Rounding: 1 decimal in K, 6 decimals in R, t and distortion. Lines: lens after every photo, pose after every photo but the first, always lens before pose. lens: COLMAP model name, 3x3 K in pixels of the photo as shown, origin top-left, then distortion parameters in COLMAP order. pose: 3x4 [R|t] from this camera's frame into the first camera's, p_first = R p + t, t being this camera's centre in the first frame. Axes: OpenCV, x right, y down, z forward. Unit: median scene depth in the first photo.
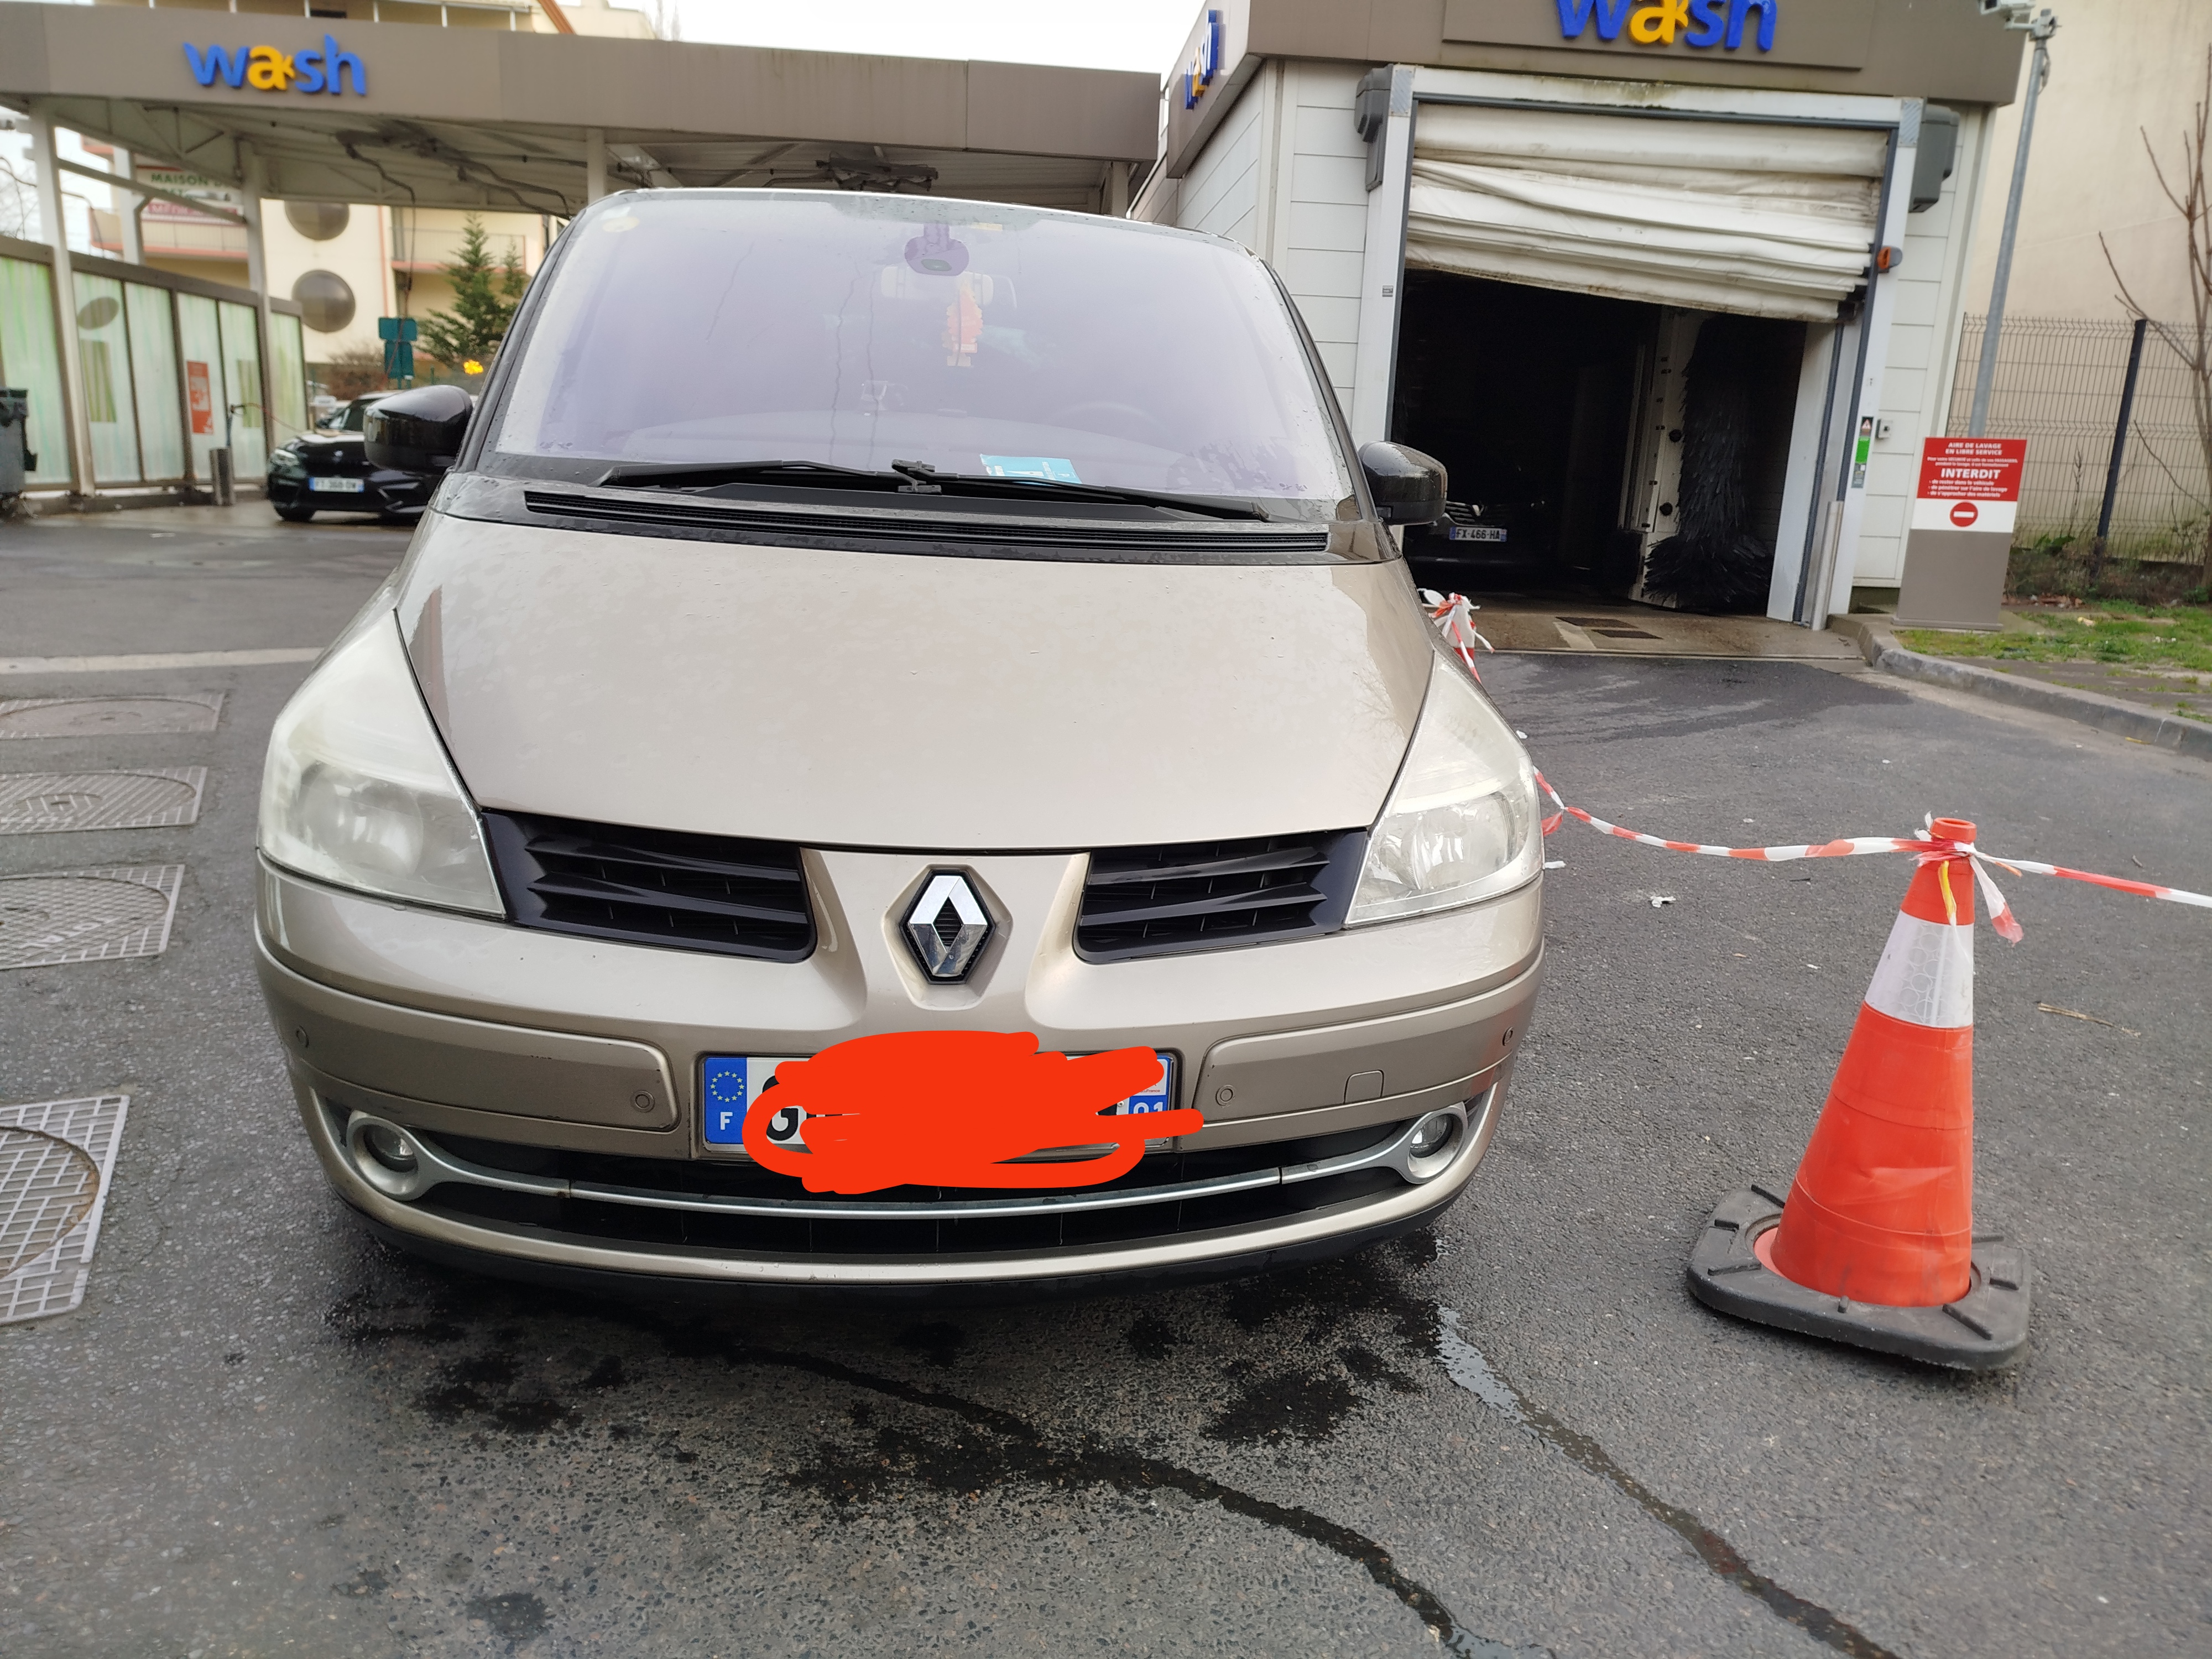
lens RADIAL K [[1554.5, 0, 1101.1], [0, 1554.5, 833.6], [0, 0, 1]] dist [0.035665, -0.033883]
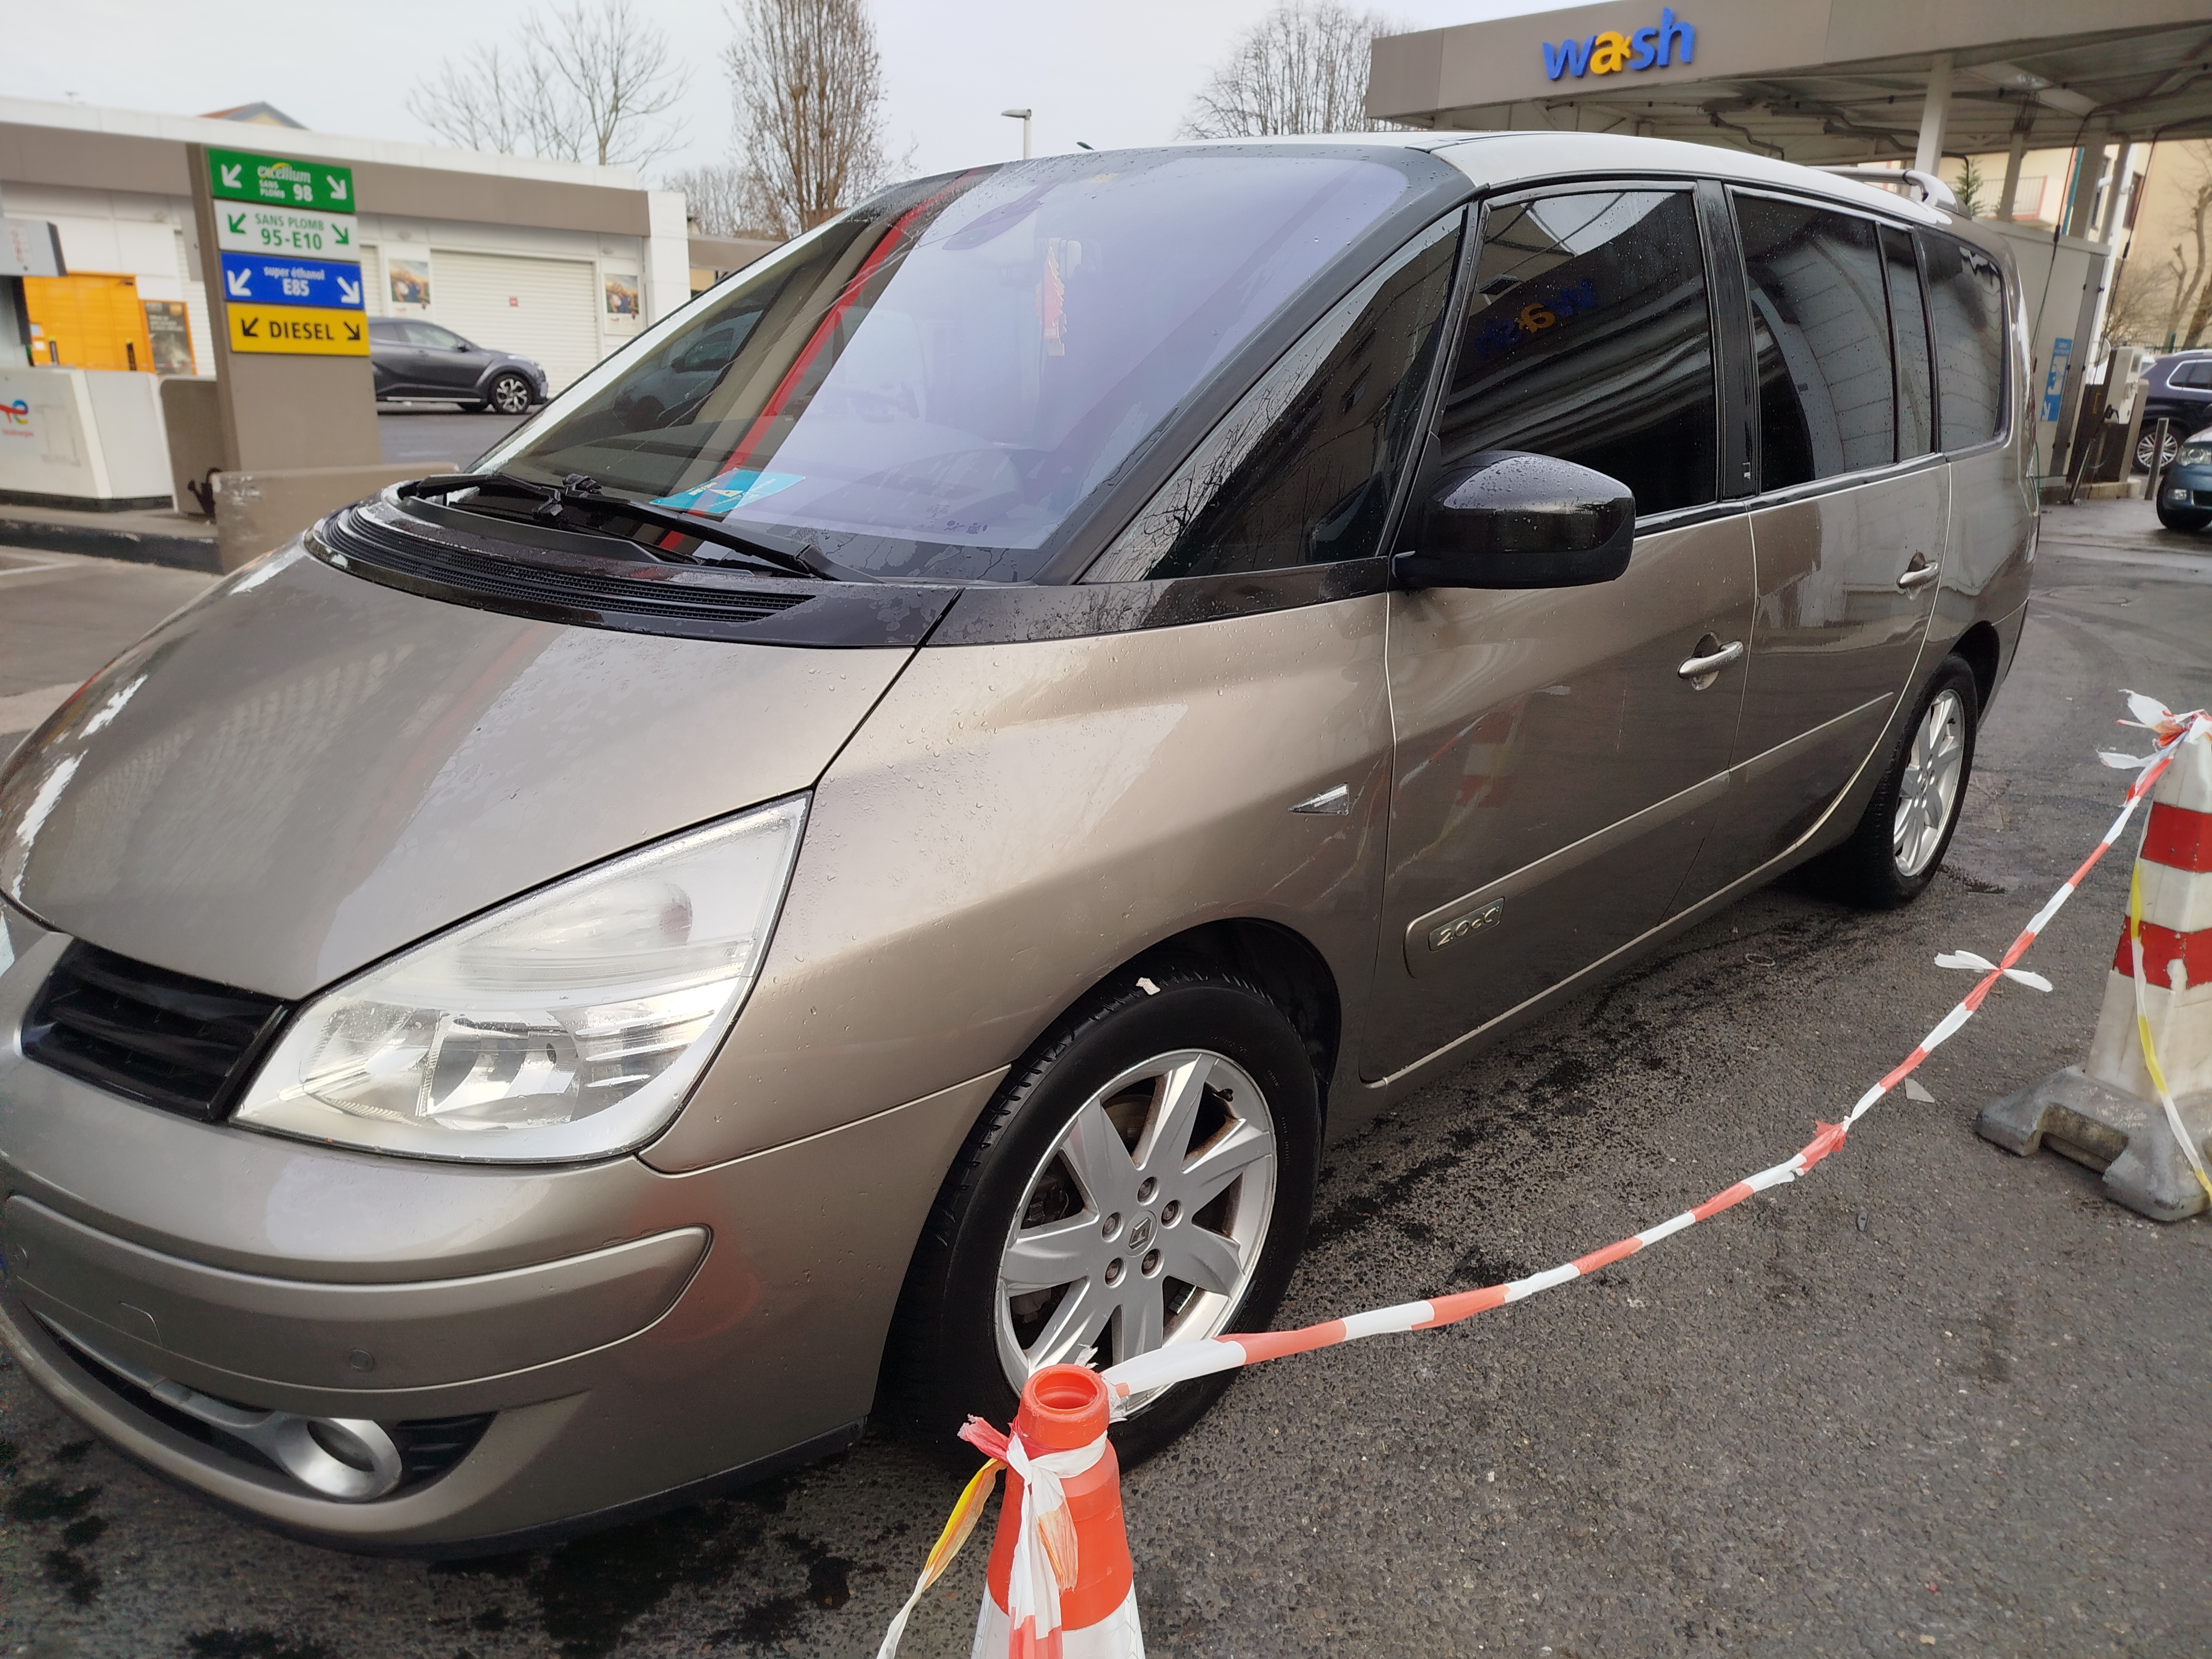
lens RADIAL K [[1554.5, 0, 1113.3], [0, 1554.5, 830.5], [0, 0, 1]] dist [0.035665, -0.033883]
pose [[0.638761, 0.192456, -0.744947, 0.859592], [-0.177871, 0.978920, 0.100385, -0.204659], [0.748563, 0.068383, 0.659528, 0.716552]]
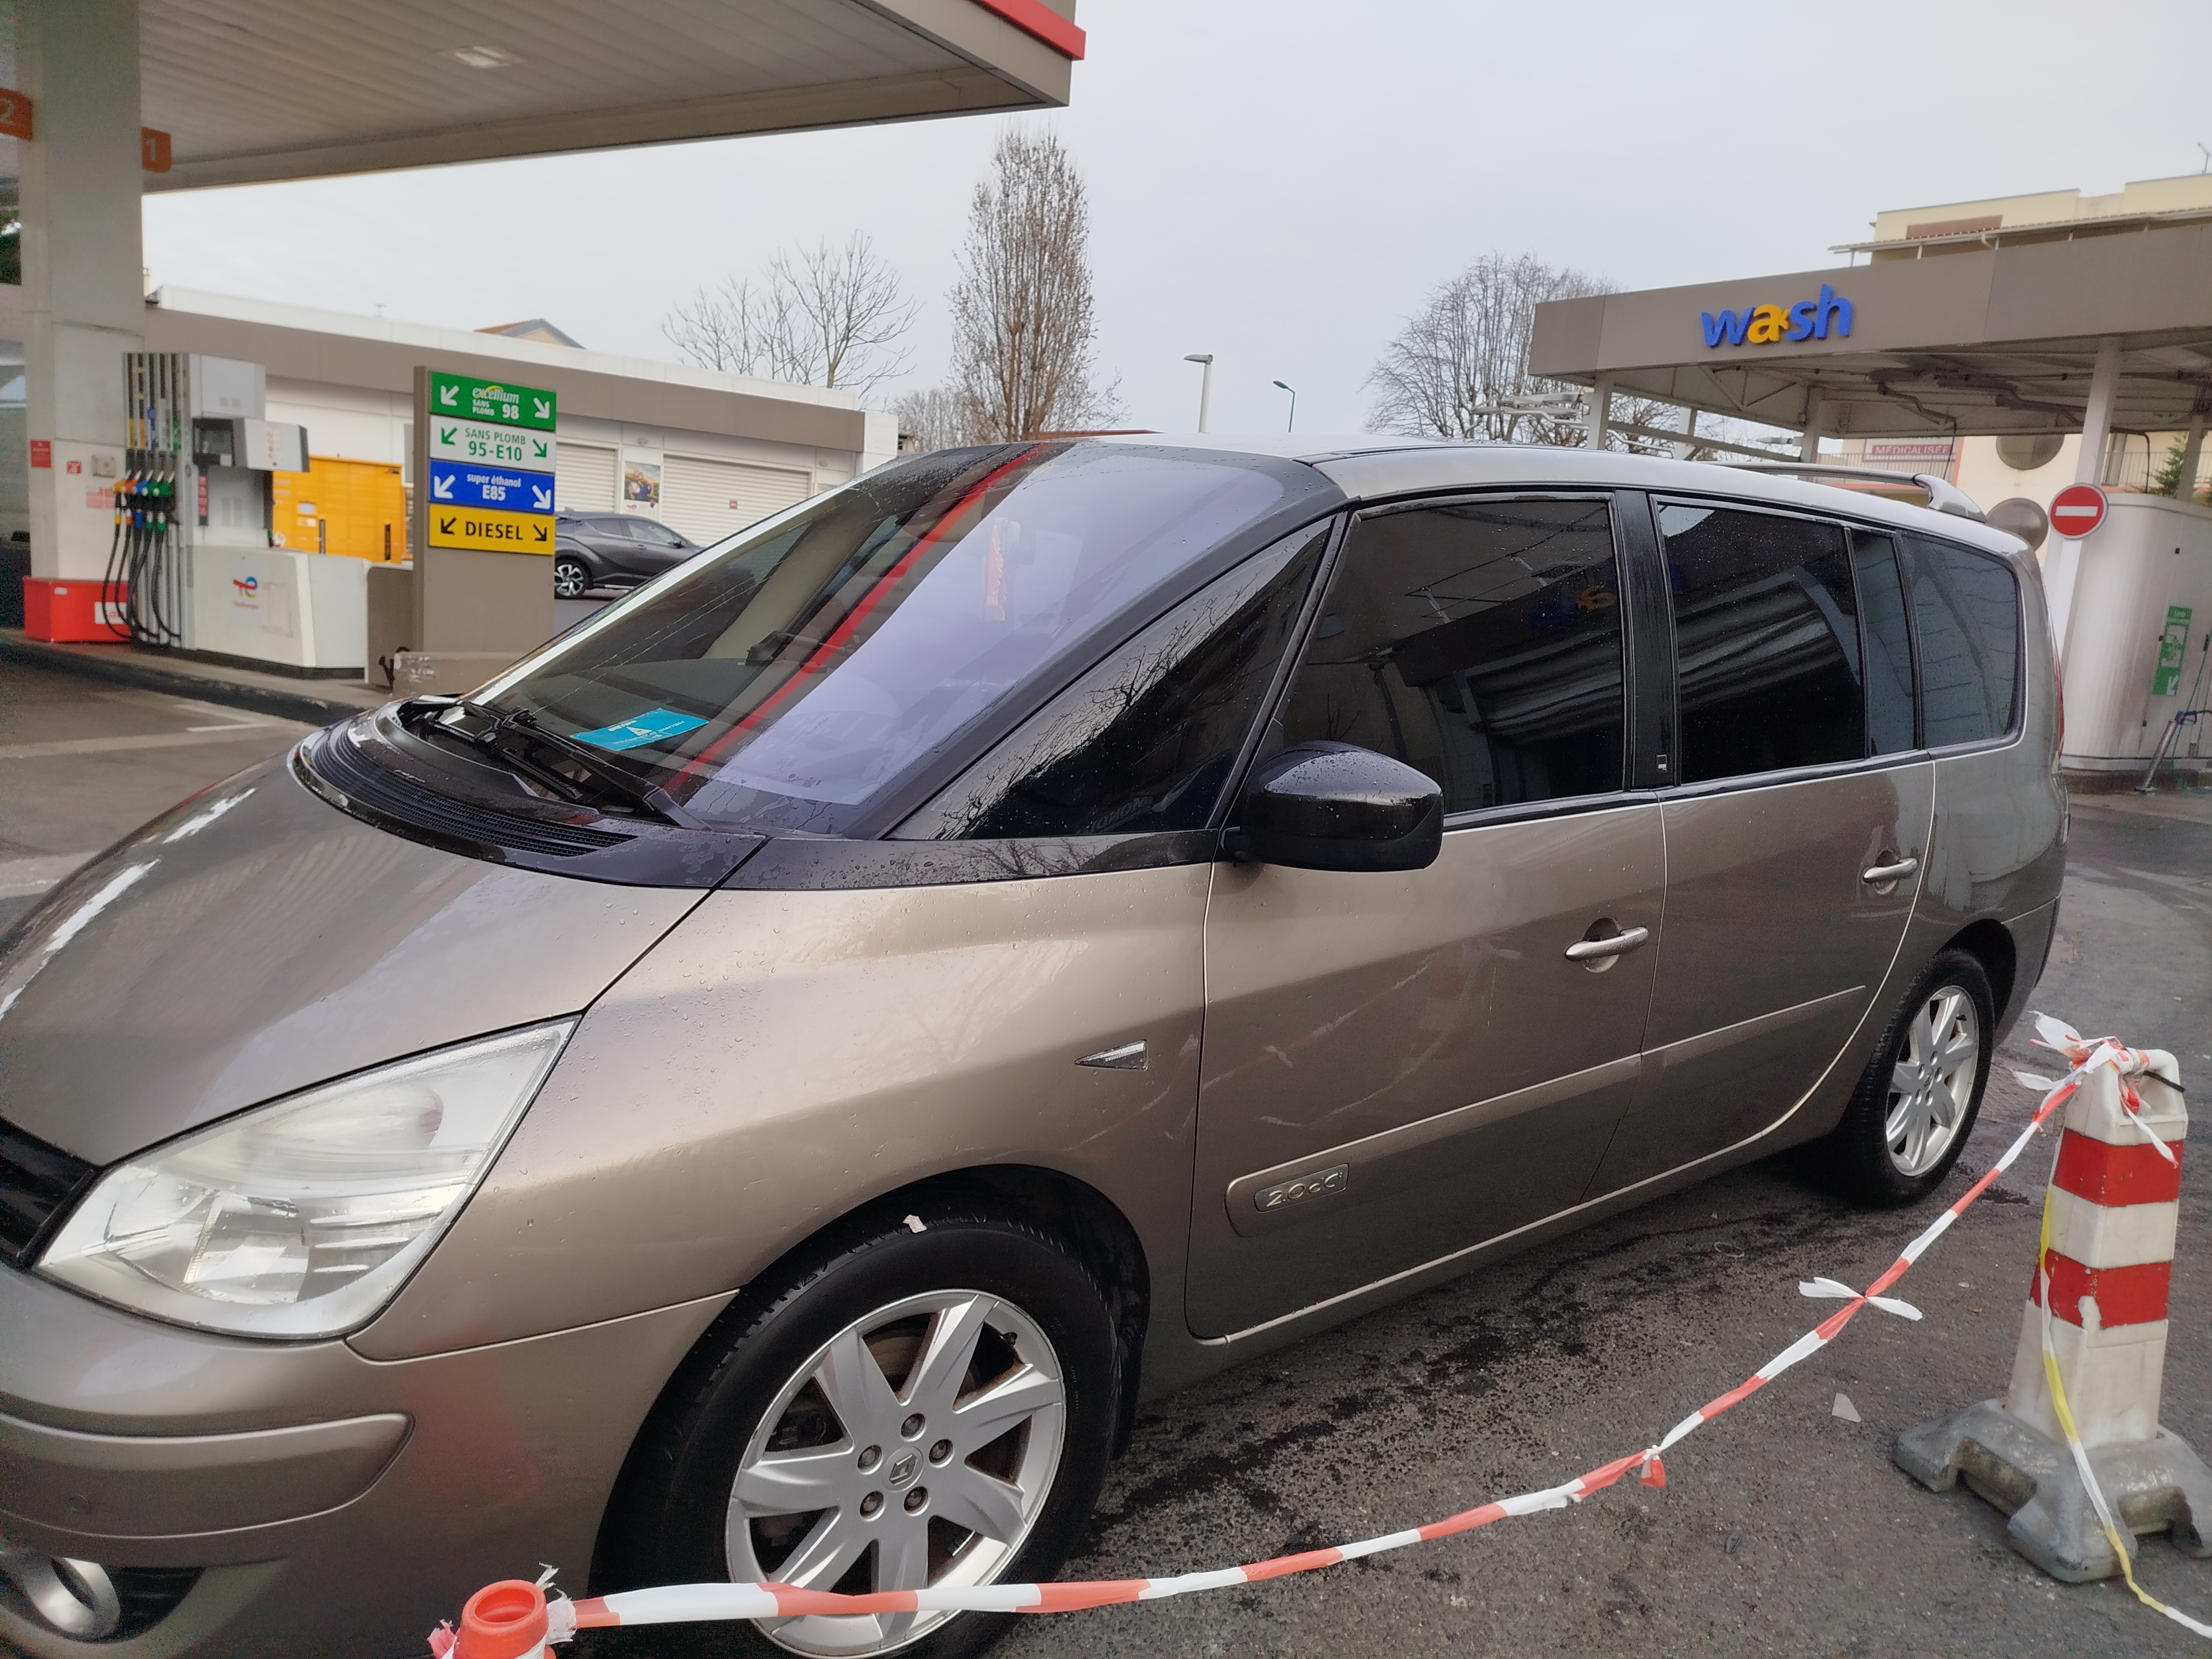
lens RADIAL K [[1554.5, 0, 1116.3], [0, 1554.5, 829.9], [0, 0, 1]] dist [0.035665, -0.033883]
pose [[0.541120, 0.135101, -0.830022, 1.033139], [-0.248264, 0.968683, -0.004182, -0.284624], [0.803464, 0.208328, 0.557714, 0.846925]]
